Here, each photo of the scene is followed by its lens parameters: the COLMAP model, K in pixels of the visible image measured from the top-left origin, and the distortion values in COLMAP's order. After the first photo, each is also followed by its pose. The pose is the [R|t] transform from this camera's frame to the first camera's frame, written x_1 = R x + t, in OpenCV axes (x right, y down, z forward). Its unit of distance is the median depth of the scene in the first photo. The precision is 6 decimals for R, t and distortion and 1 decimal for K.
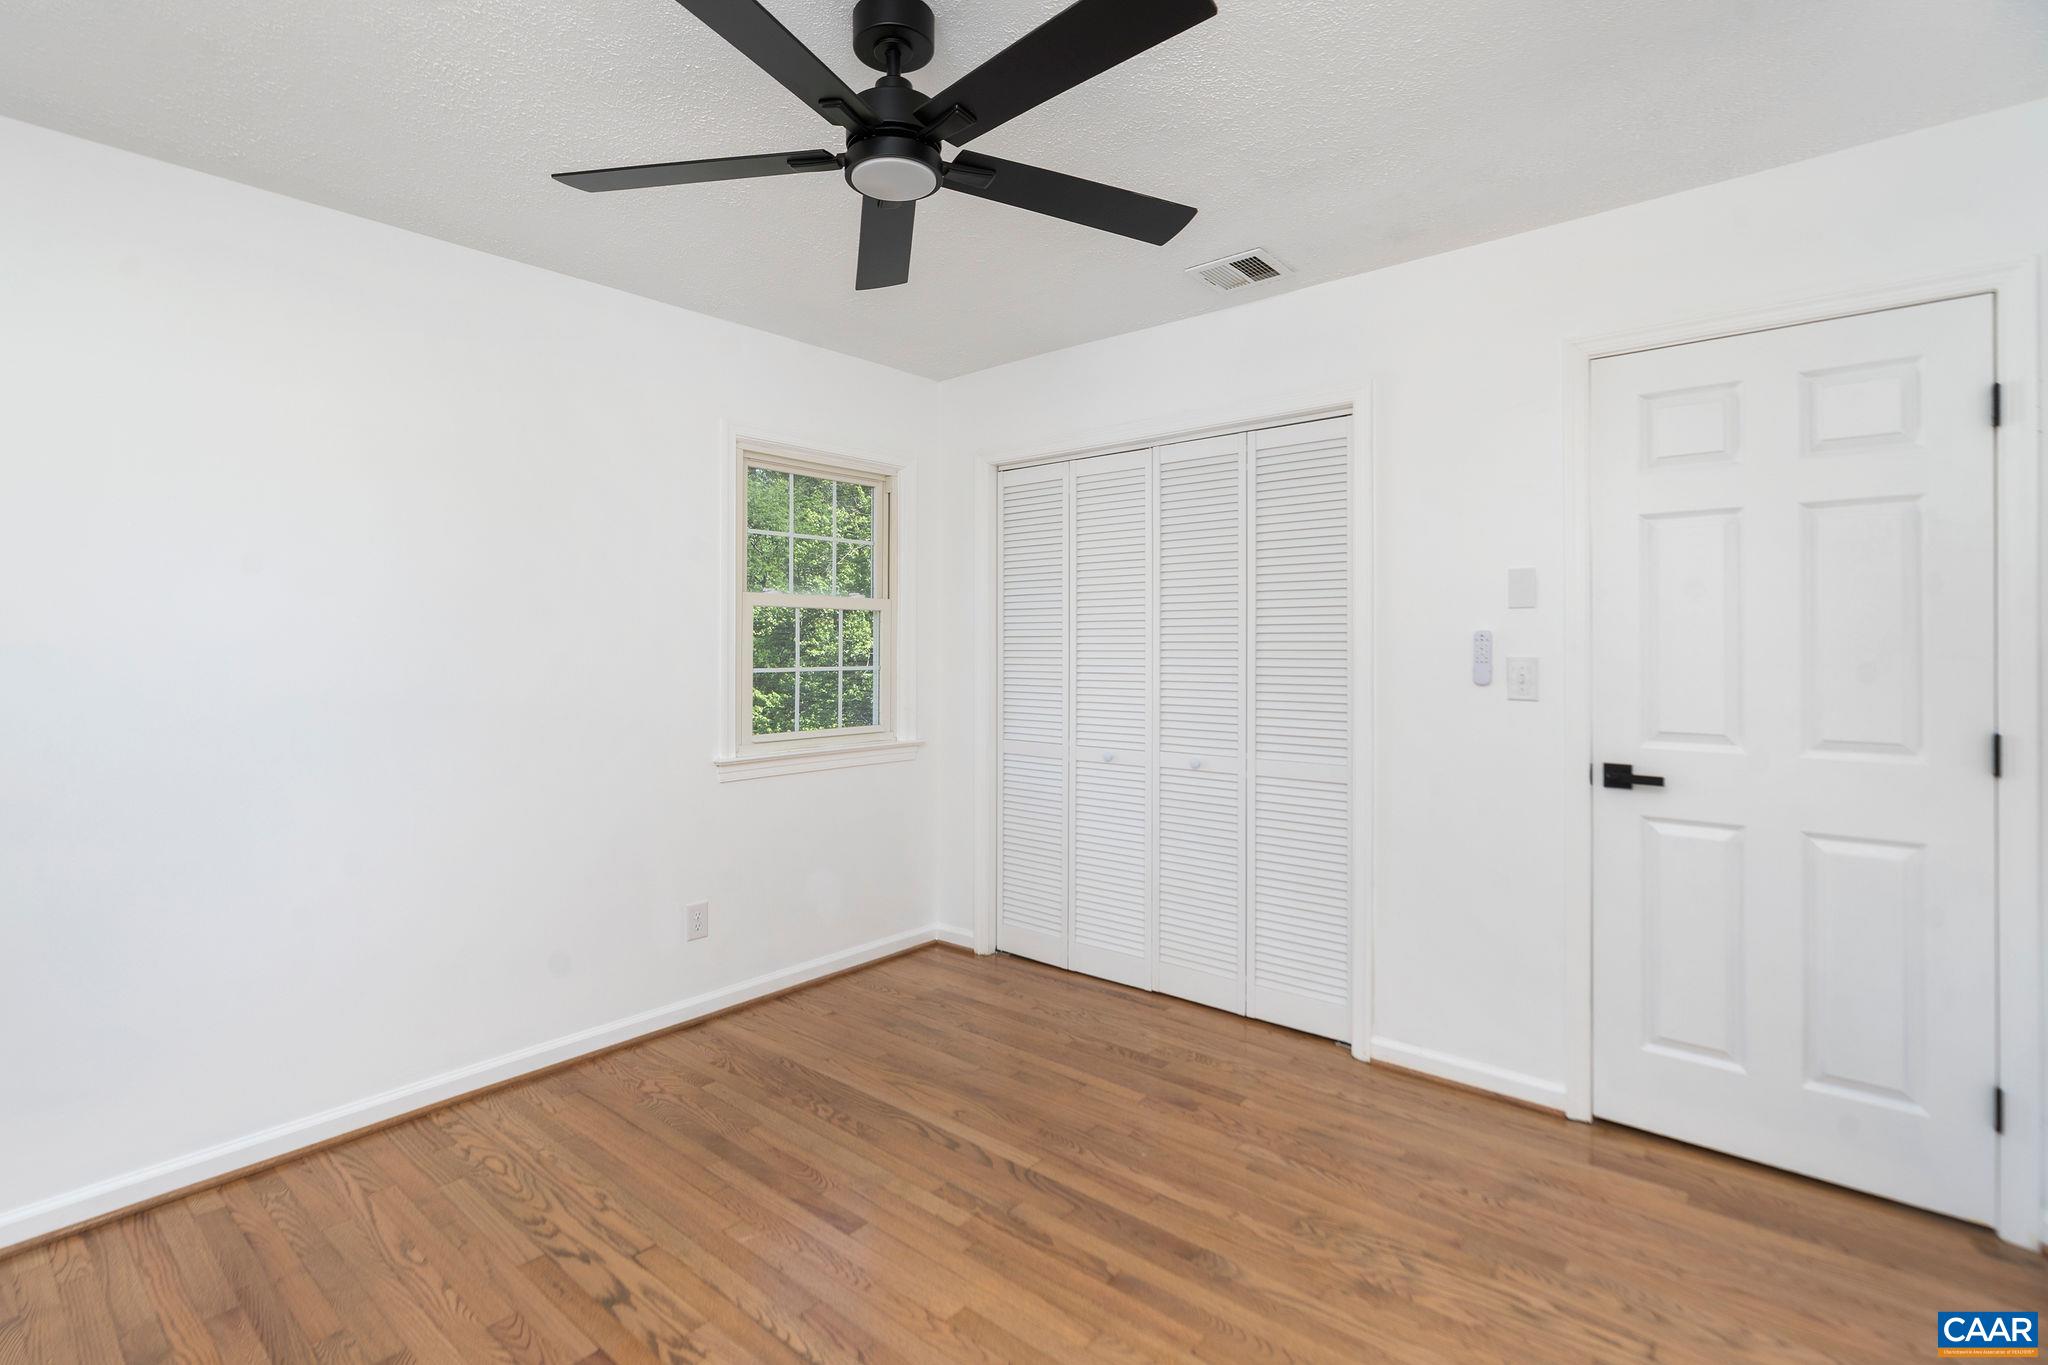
lens RADIAL K [[951.4, 0, 1000.0], [0, 951.4, 647.9], [0, 0, 1]] dist [-0.004430, 0.003651]
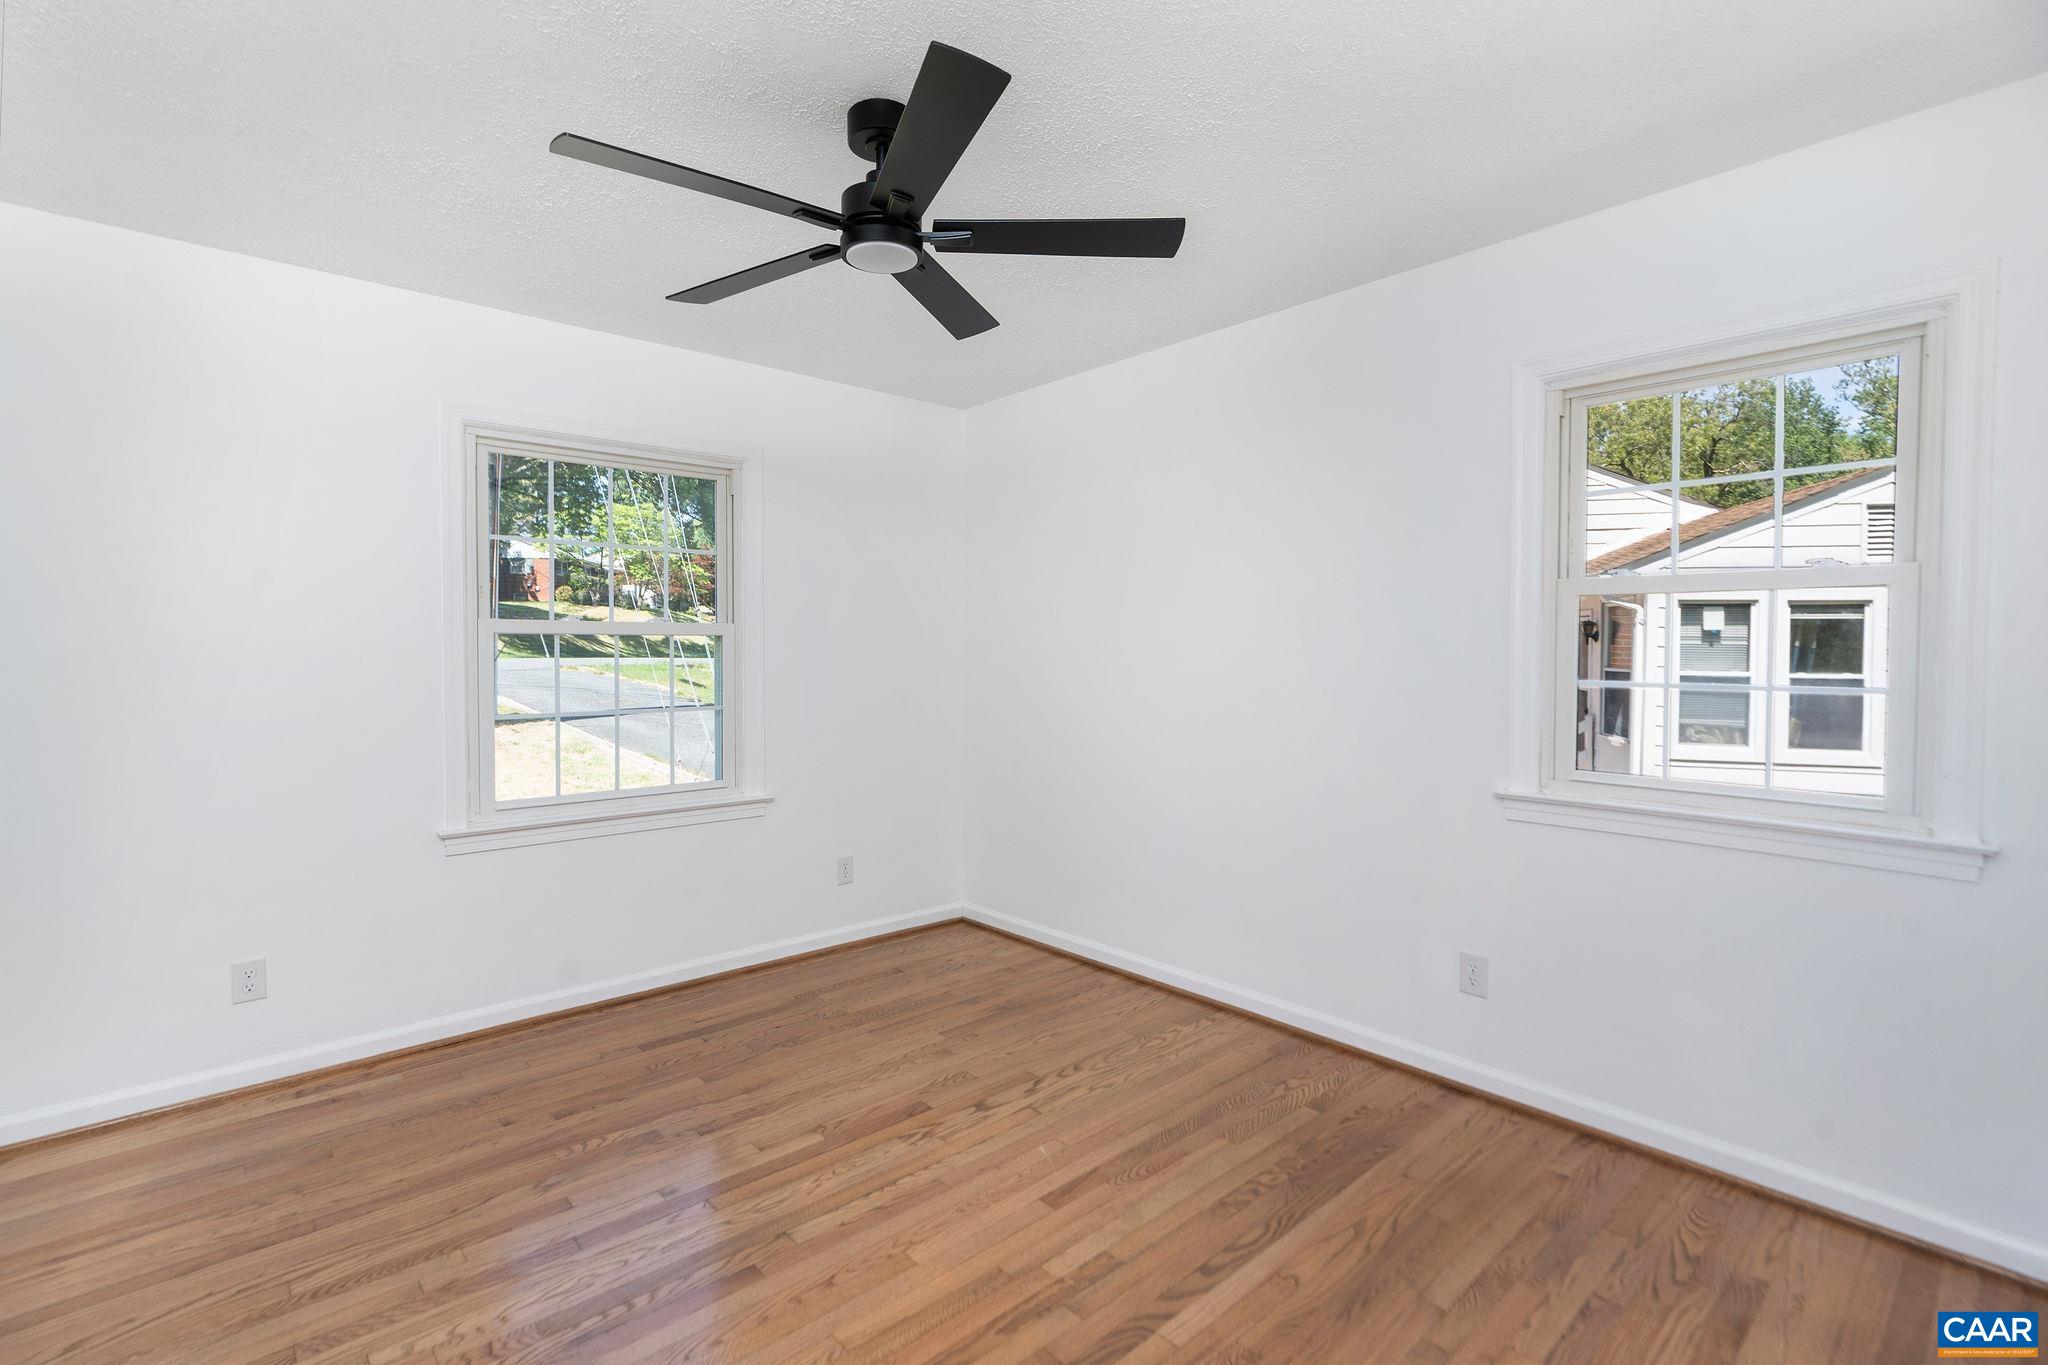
lens RADIAL K [[951.4, 0, 1018.6], [0, 951.4, 675.1], [0, 0, 1]] dist [-0.004430, 0.003651]
pose [[-0.116569, 0.032962, -0.992635, 0.772123], [-0.004114, 0.999425, 0.033670, -0.008243], [0.993174, 0.008008, -0.116367, 0.955097]]
